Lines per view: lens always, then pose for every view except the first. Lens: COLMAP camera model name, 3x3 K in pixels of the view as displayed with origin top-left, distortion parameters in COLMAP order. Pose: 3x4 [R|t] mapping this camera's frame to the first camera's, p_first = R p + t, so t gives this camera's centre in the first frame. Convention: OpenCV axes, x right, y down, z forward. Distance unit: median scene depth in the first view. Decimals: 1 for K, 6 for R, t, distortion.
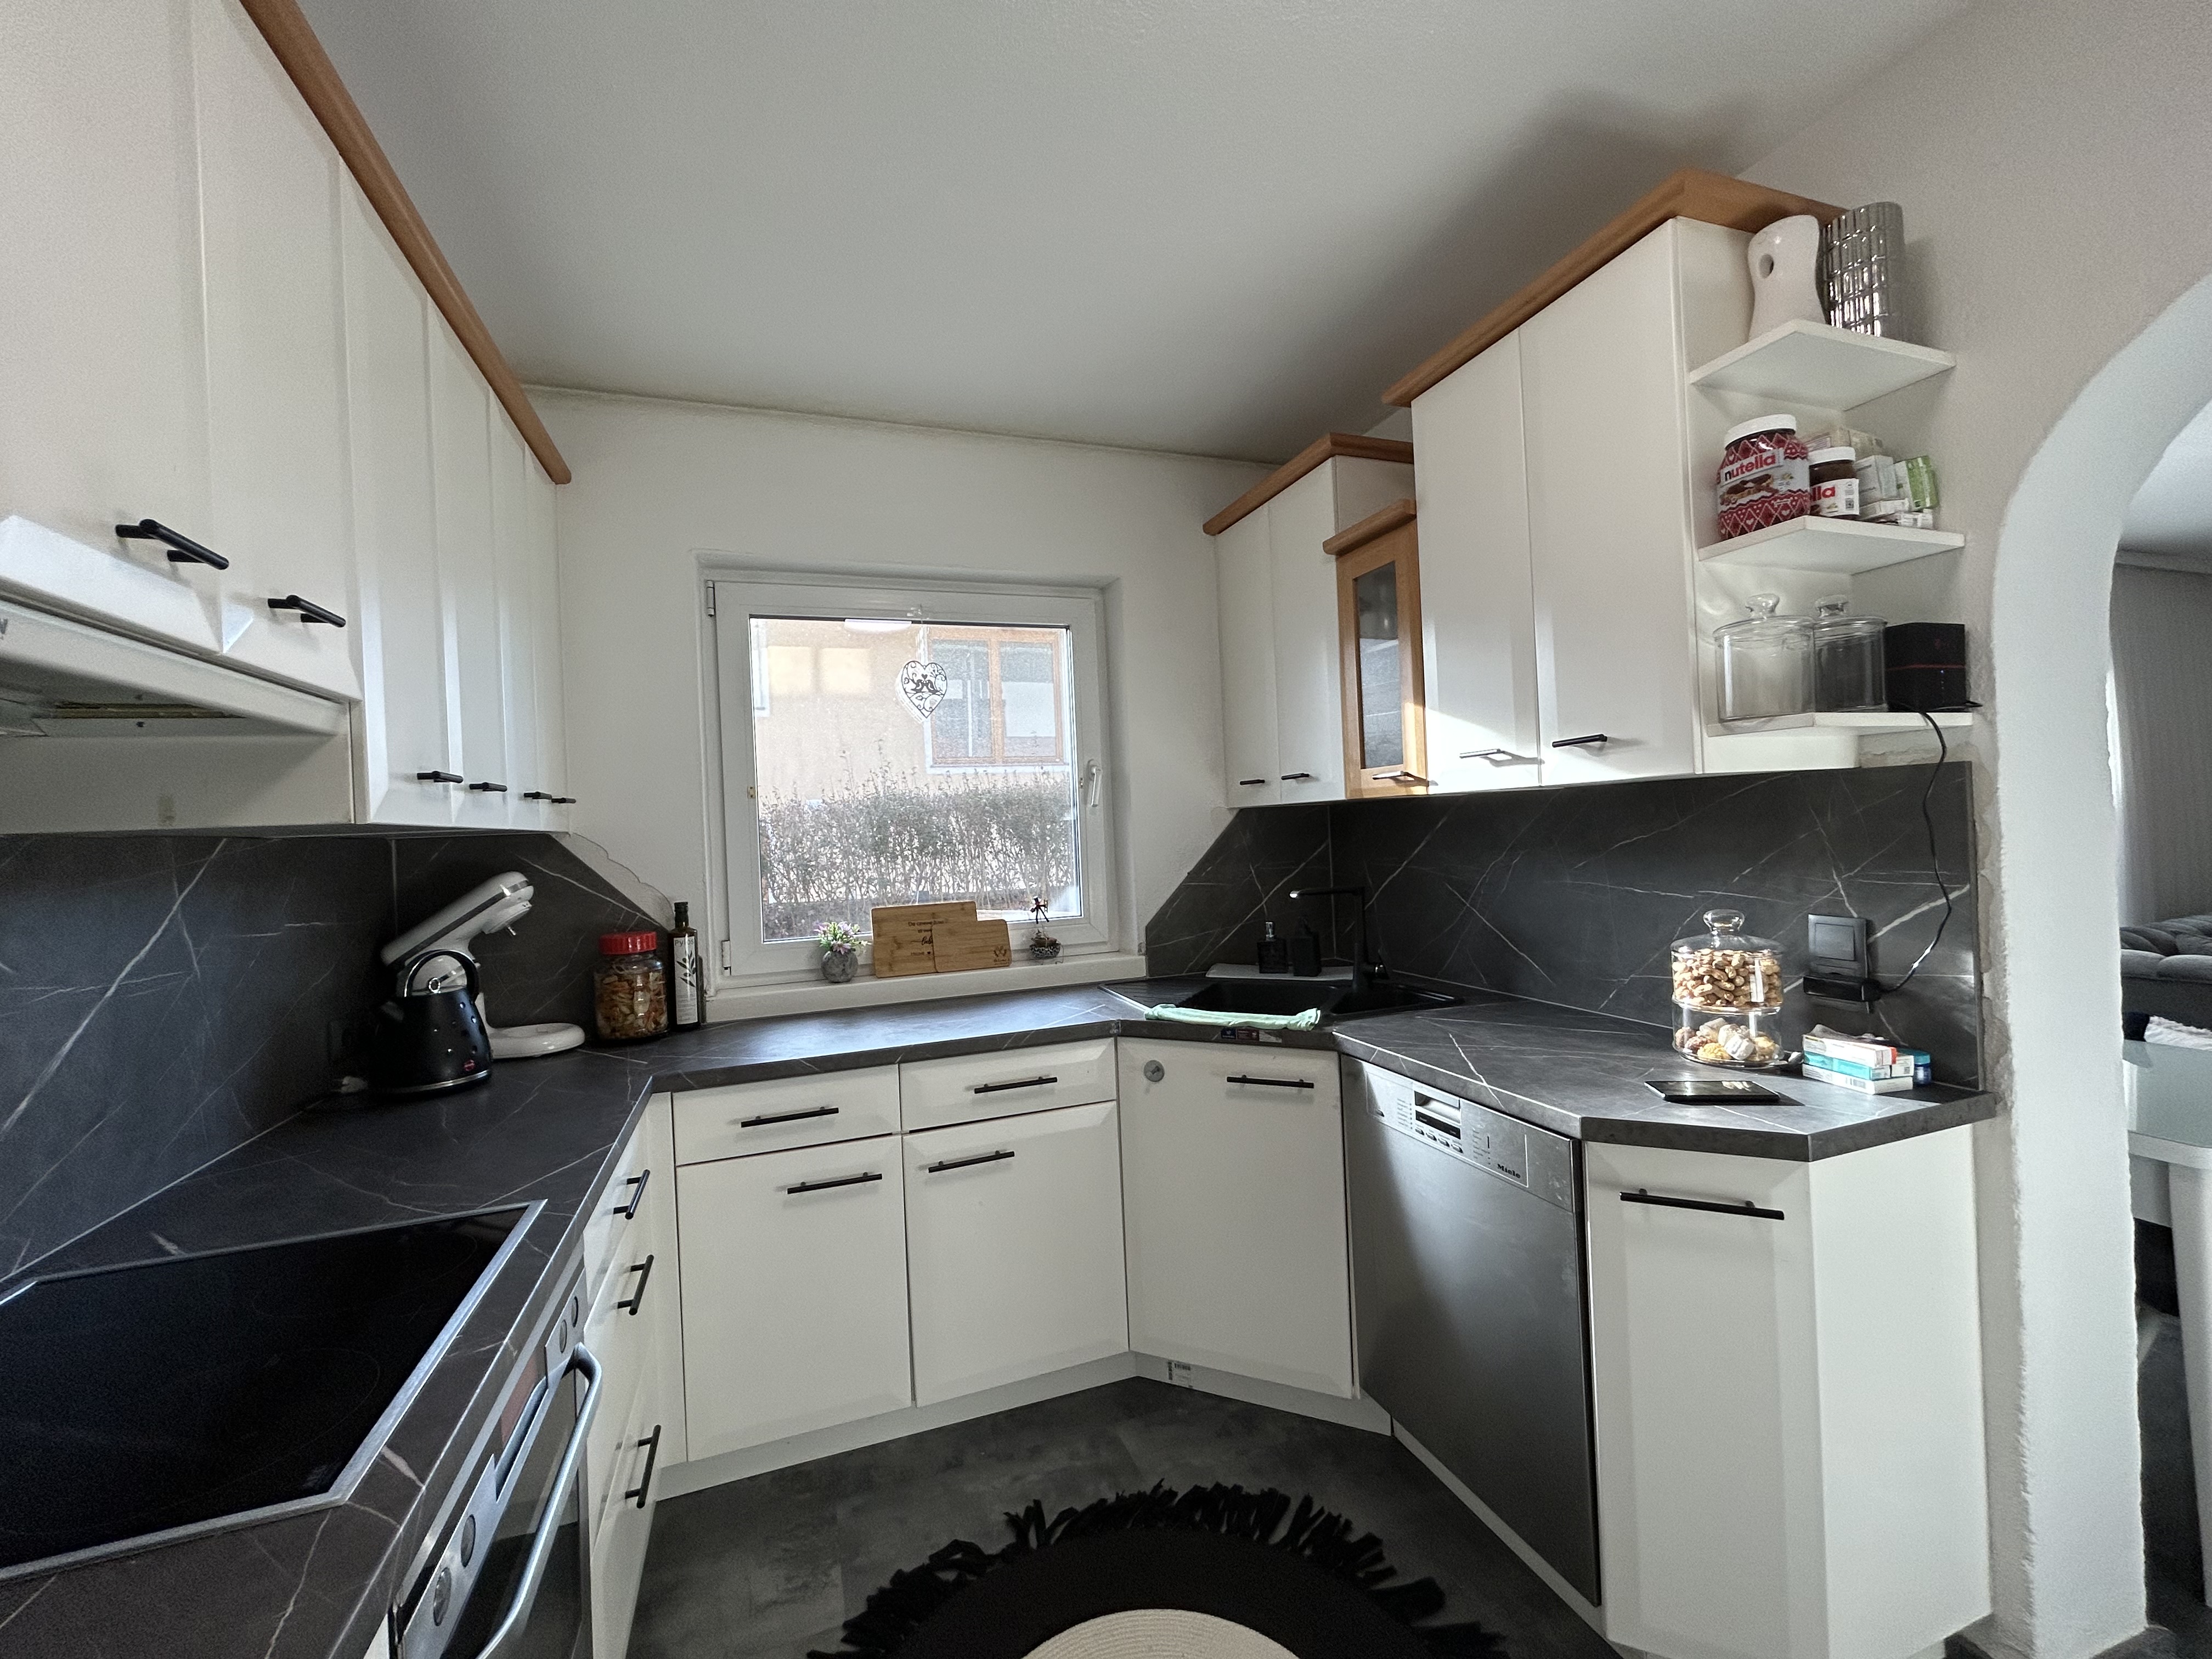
lens RADIAL K [[892.9, 0, 1097.1], [0, 892.9, 831.1], [0, 0, 1]] dist [-0.001082, -0.000703]
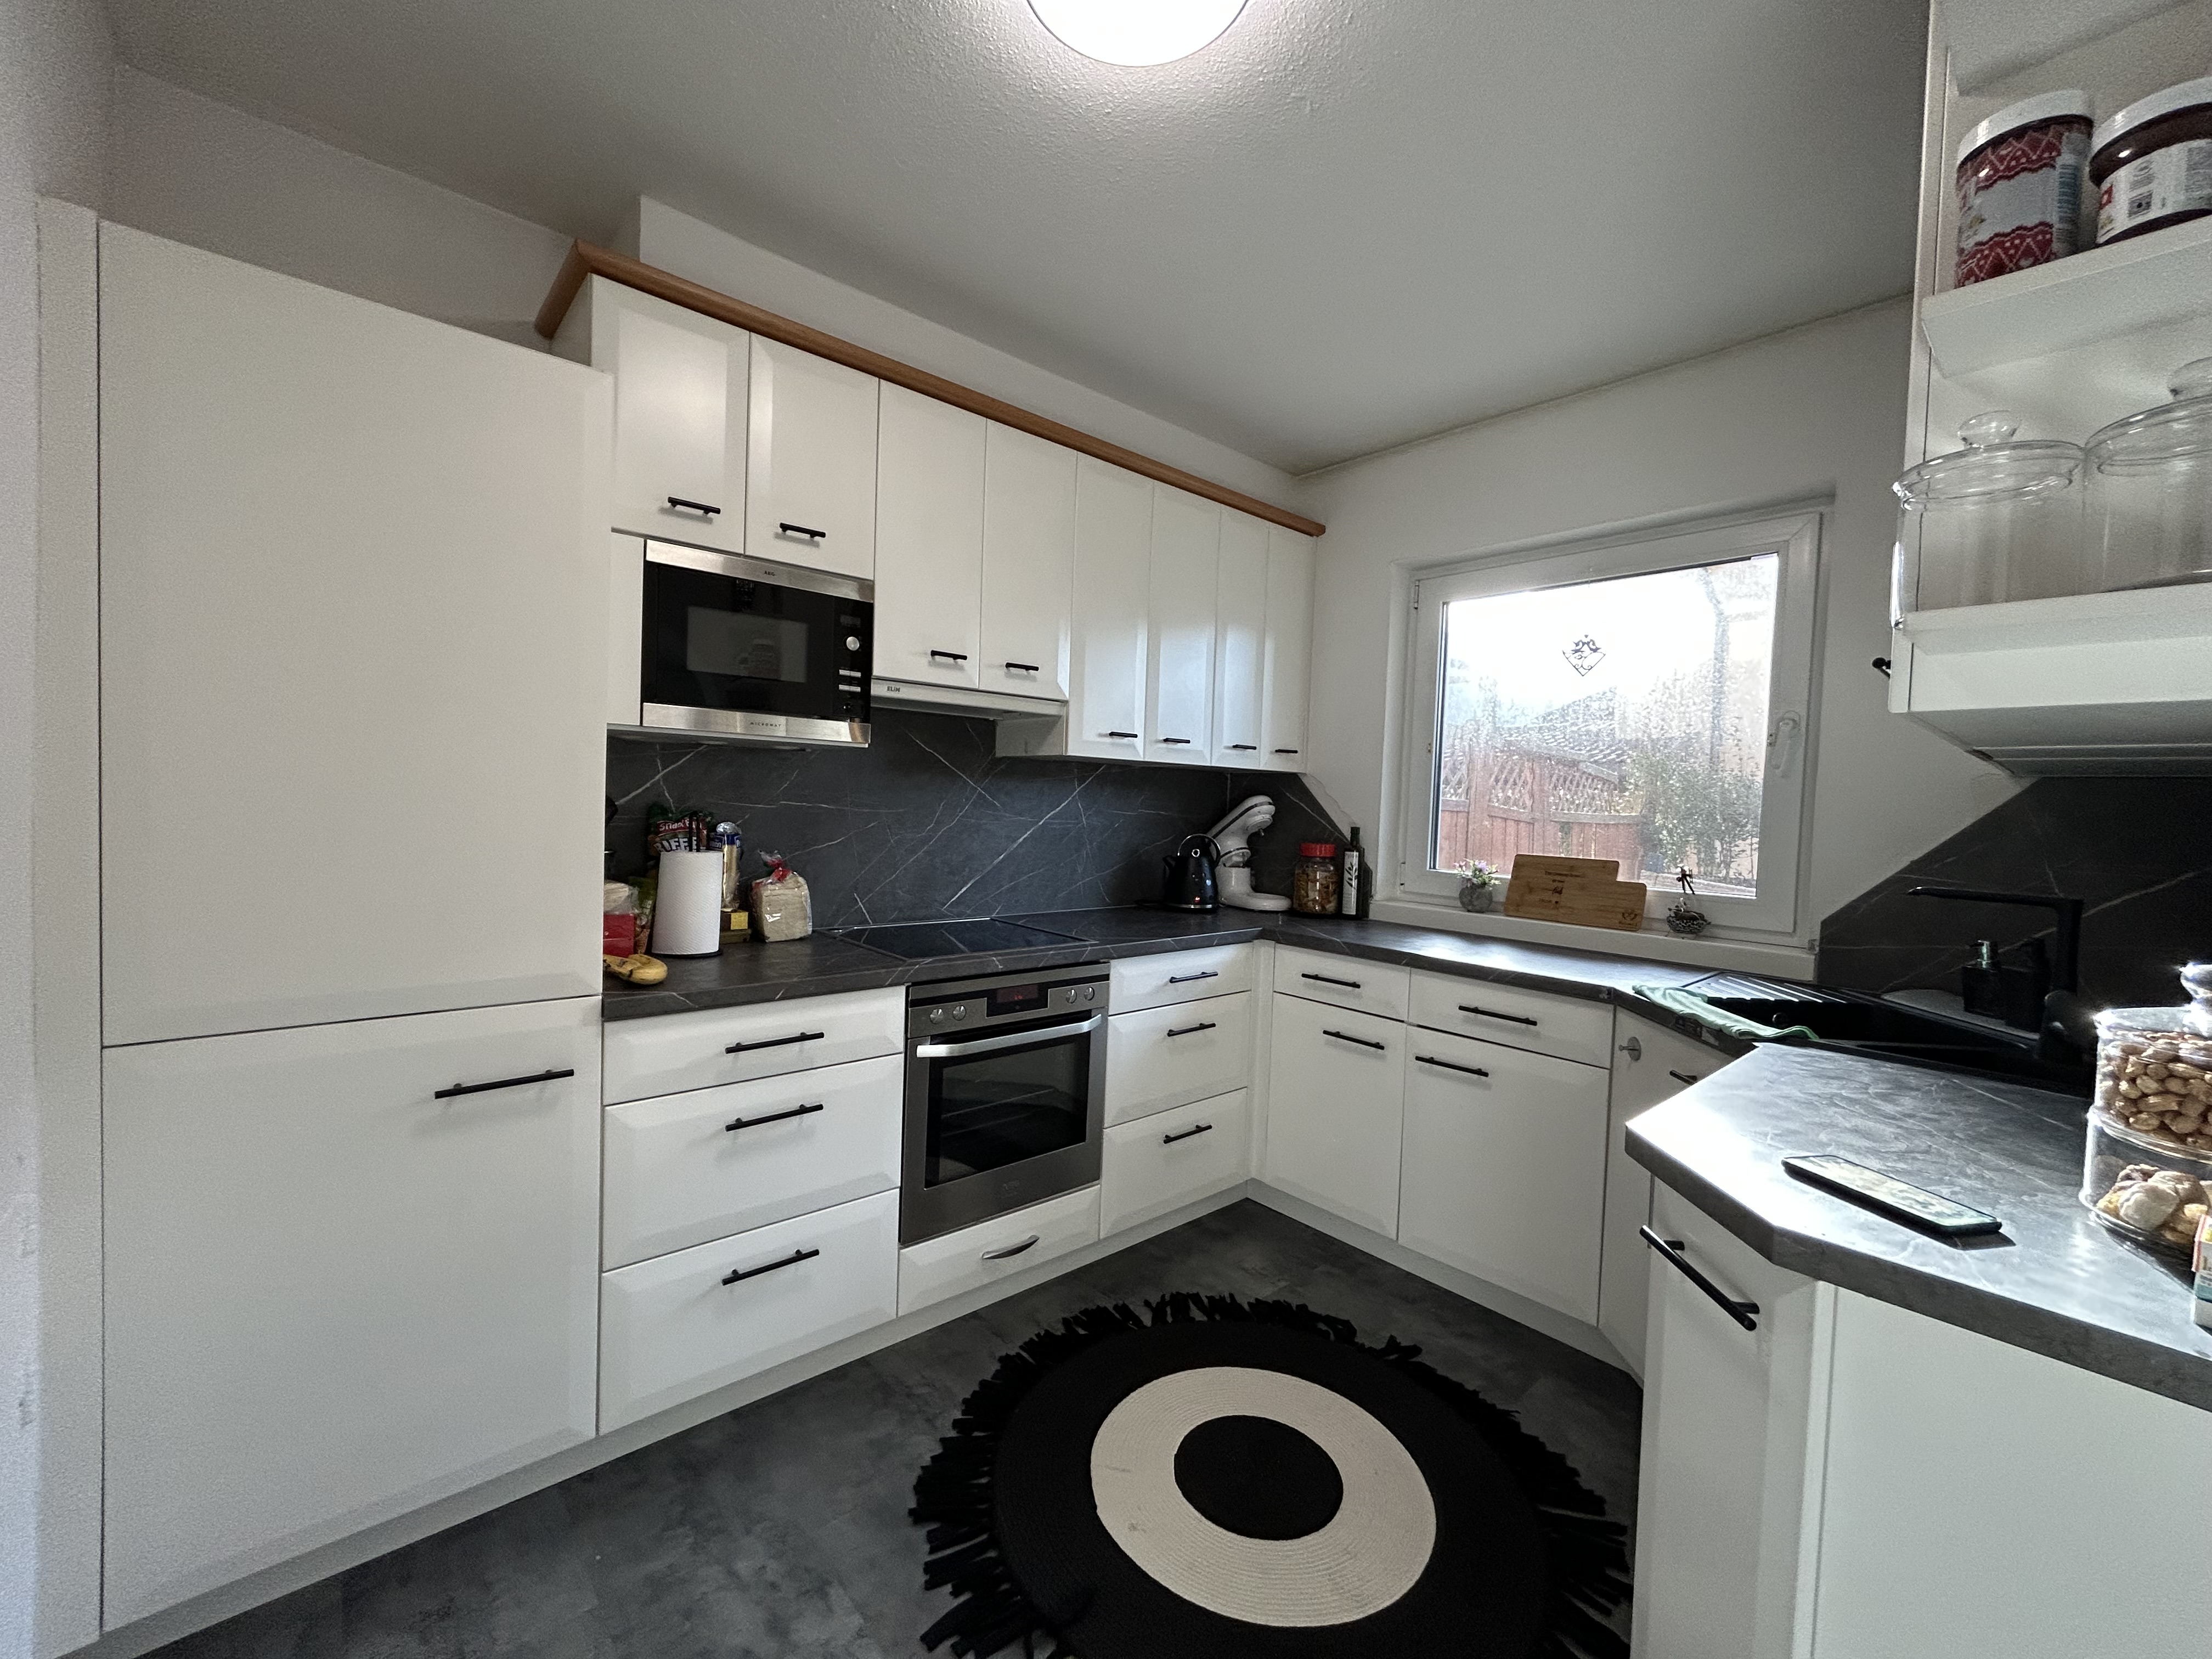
lens RADIAL K [[892.9, 0, 1097.1], [0, 892.9, 831.1], [0, 0, 1]] dist [-0.001082, -0.000703]
pose [[0.361616, 0.090358, -0.927938, 0.701443], [-0.055698, 0.995609, 0.075242, 0.004850], [0.930662, 0.024475, 0.365060, 0.134381]]
